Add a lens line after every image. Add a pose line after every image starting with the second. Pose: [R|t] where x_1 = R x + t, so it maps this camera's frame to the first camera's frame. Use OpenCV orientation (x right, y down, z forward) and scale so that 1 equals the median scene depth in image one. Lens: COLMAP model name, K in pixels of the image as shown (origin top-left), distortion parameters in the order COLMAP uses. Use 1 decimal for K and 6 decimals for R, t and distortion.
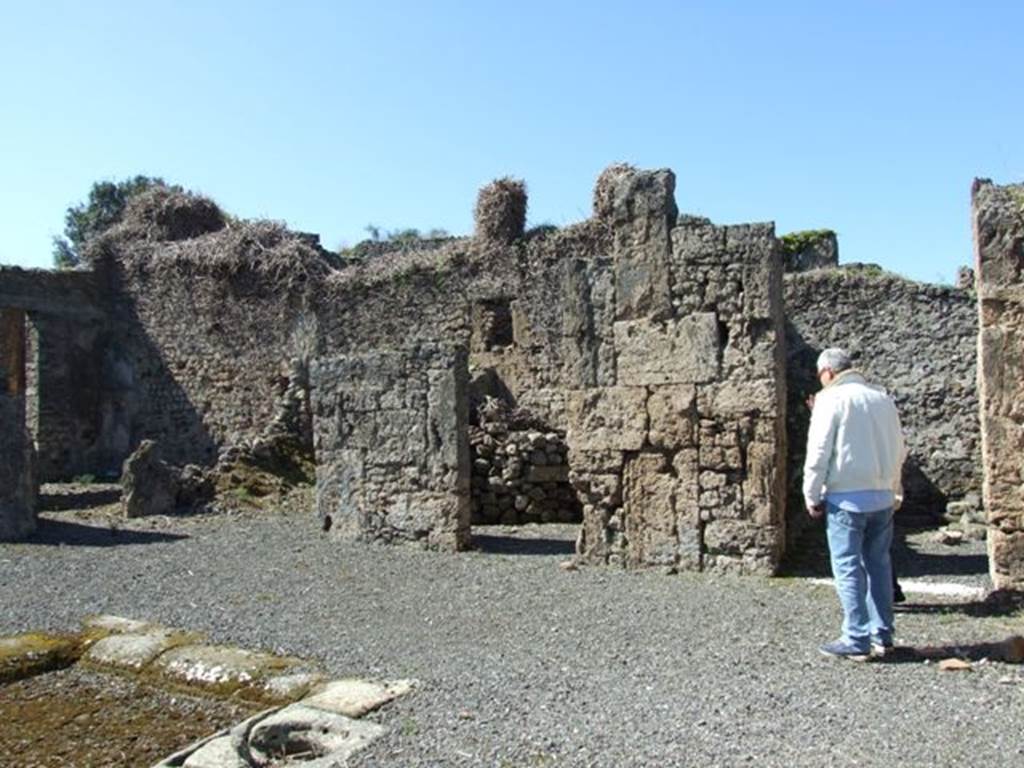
lens RADIAL K [[1171.9, 0, 512.0], [0, 1171.9, 384.0], [0, 0, 1]] dist [0.005417, 0.053911]
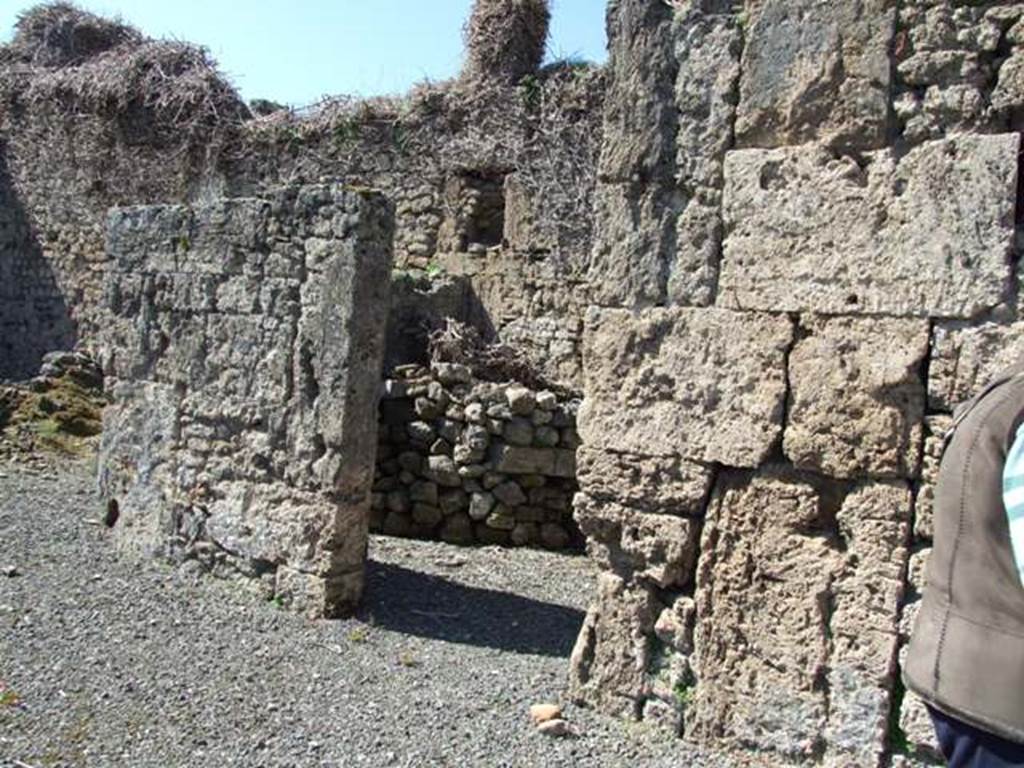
lens RADIAL K [[1086.4, 0, 505.0], [0, 1086.4, 378.7], [0, 0, 1]] dist [-0.071131, 0.076422]
pose [[0.993612, 0.112712, -0.005599, 0.018473], [-0.112334, 0.992587, 0.046386, 0.015195], [0.010786, -0.045461, 0.998908, 0.540513]]
